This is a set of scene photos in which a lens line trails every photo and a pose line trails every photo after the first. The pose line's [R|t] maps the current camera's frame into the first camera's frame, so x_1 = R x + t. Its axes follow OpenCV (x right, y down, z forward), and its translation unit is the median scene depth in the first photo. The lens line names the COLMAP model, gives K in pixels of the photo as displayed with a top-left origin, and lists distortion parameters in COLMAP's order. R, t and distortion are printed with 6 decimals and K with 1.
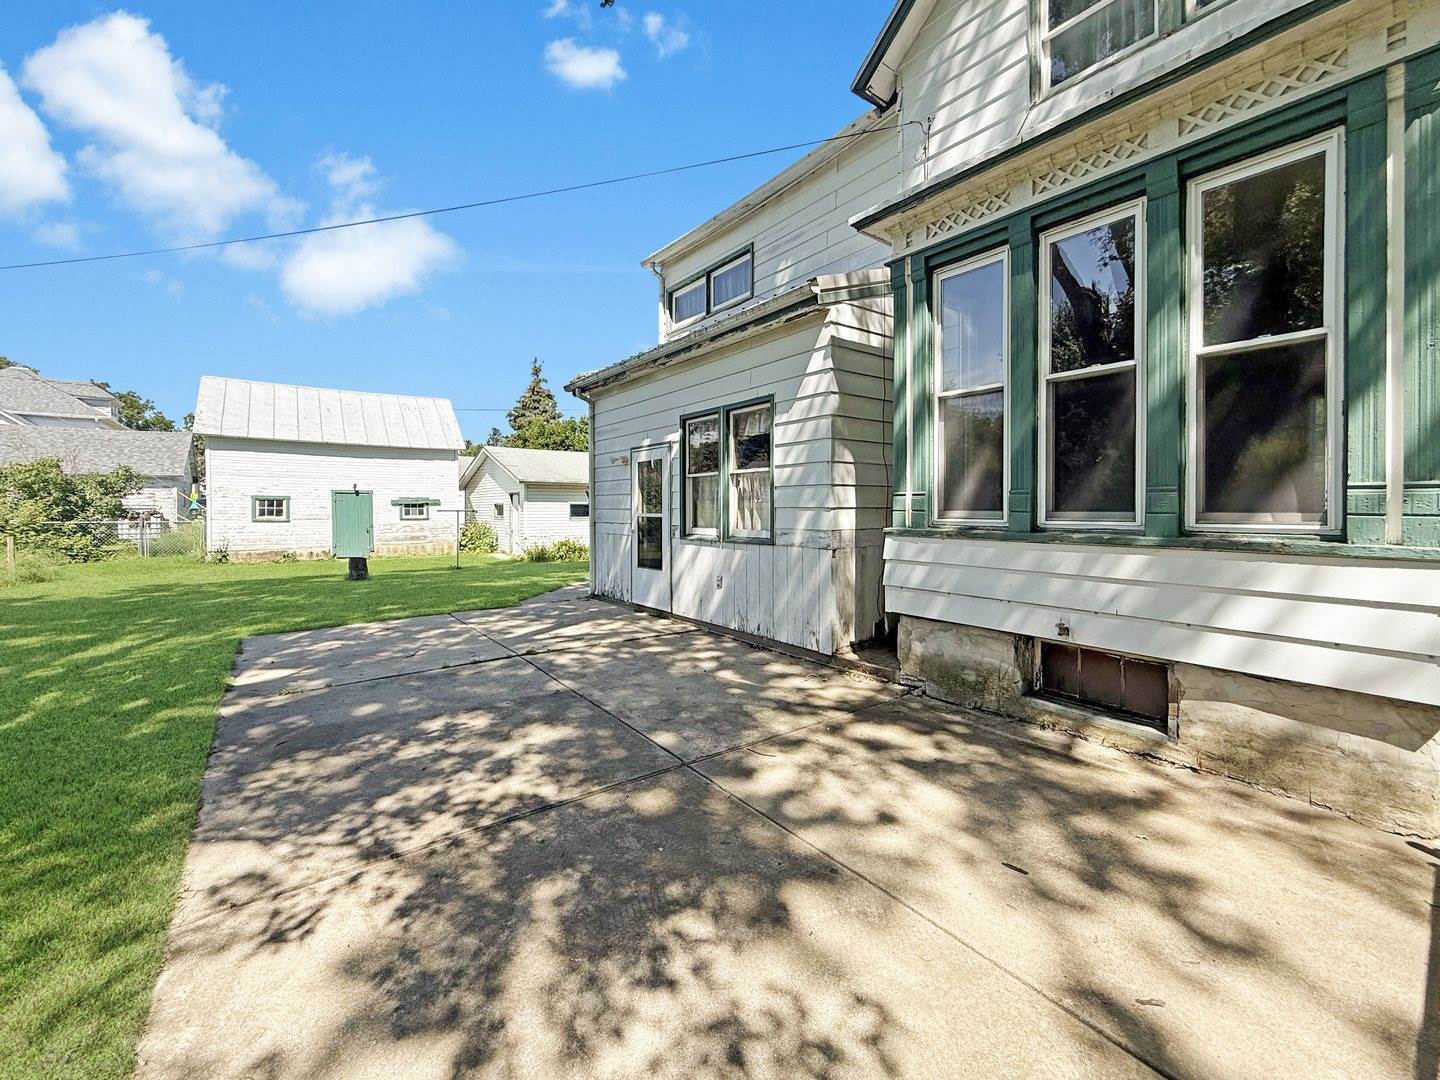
lens RADIAL K [[592.9, 0, 714.2], [0, 592.9, 505.7], [0, 0, 1]] dist [-0.002857, -0.000259]
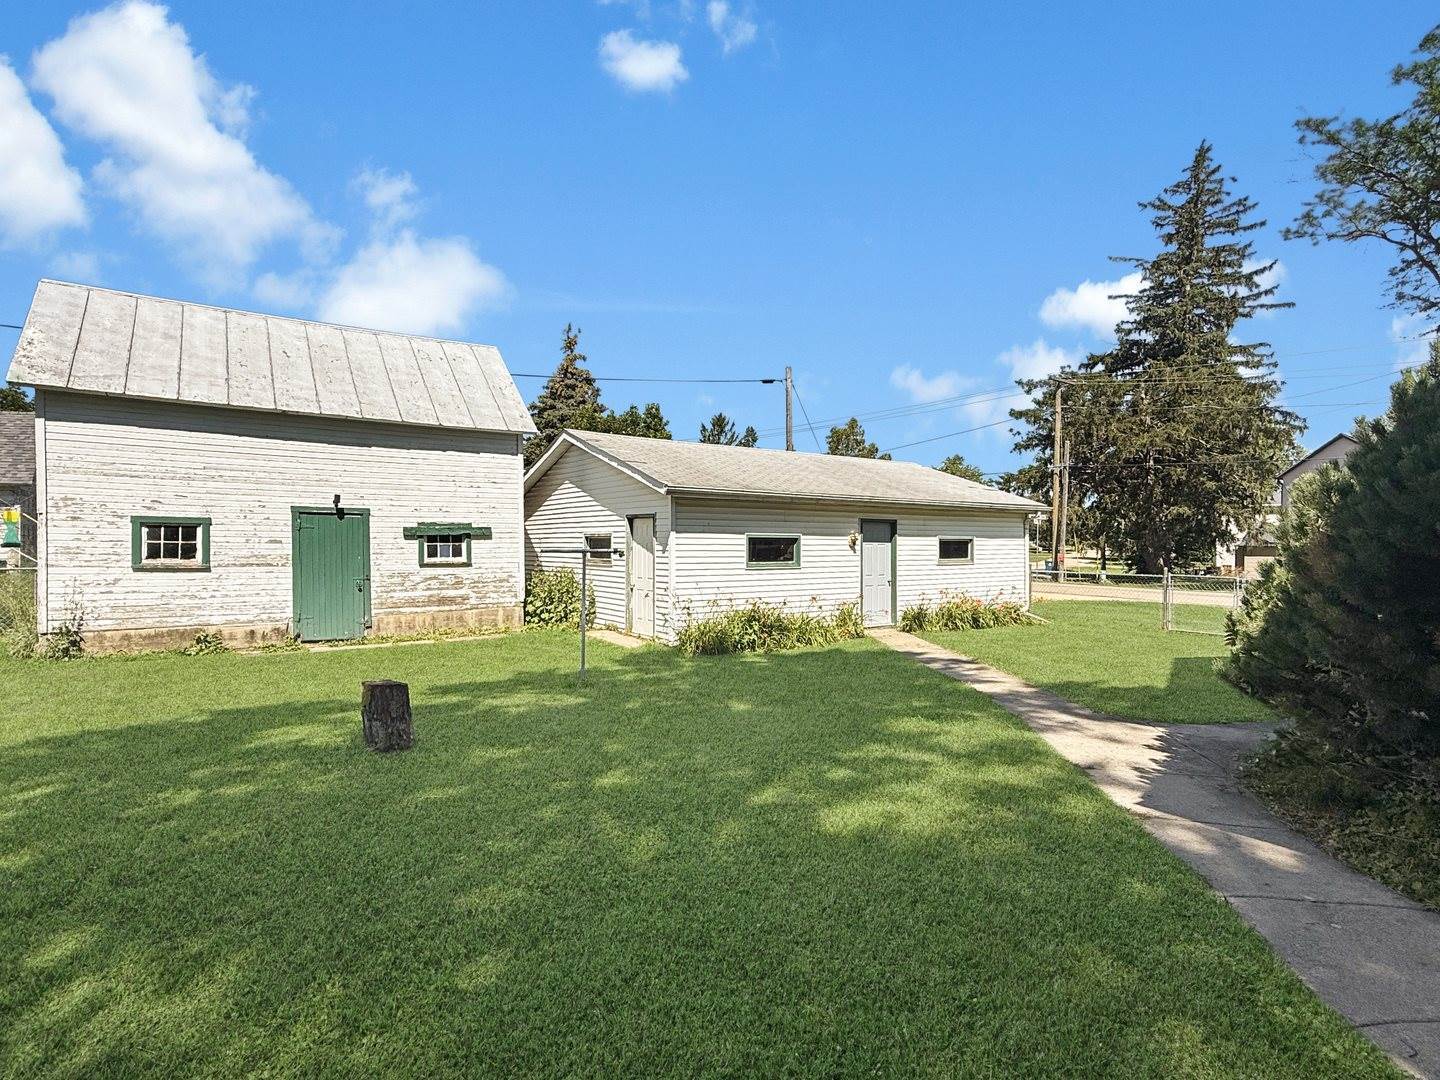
lens RADIAL K [[739.9, 0, 720.0], [0, 739.9, 540.0], [0, 0, 1]] dist [-0.003798, -0.001079]
pose [[0.999647, 0.005095, -0.026073, -0.278890], [-0.005110, 0.999987, -0.000542, 0.000296], [0.026070, 0.000675, 0.999660, 0.400162]]
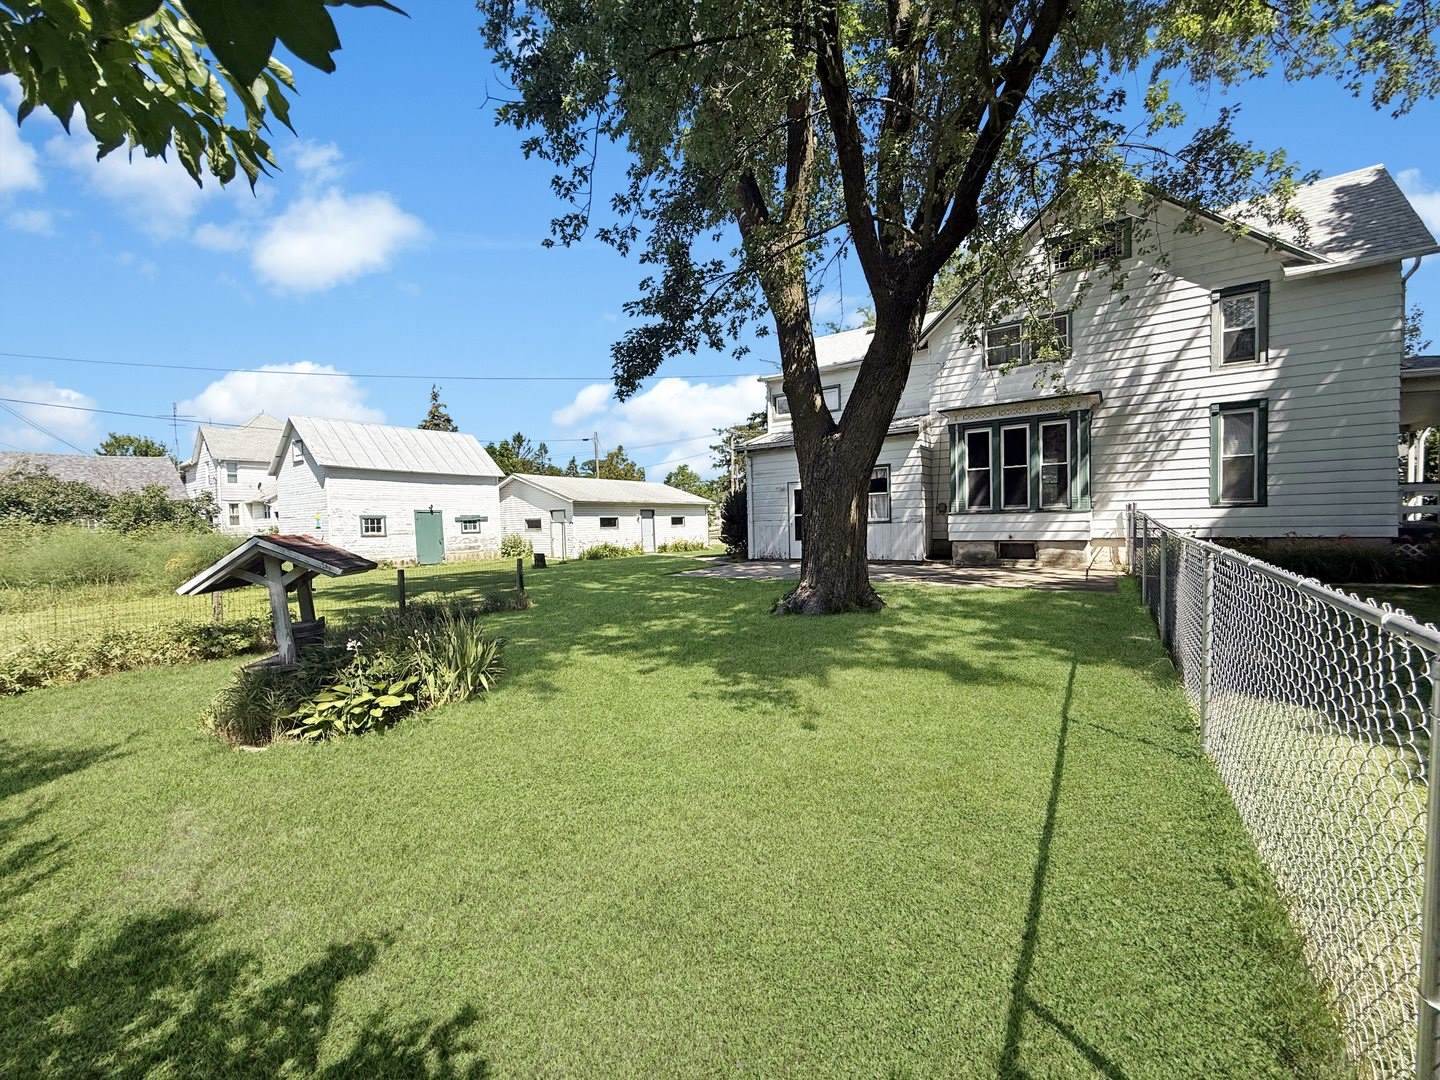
lens RADIAL K [[584.4, 0, 720.0], [0, 584.4, 540.0], [0, 0, 1]] dist [0.000208, -0.000045]
pose [[0.943840, -0.033924, 0.328656, -0.470317], [0.024822, 0.999184, 0.031852, 0.013600], [-0.329469, -0.021905, 0.943912, -0.374112]]
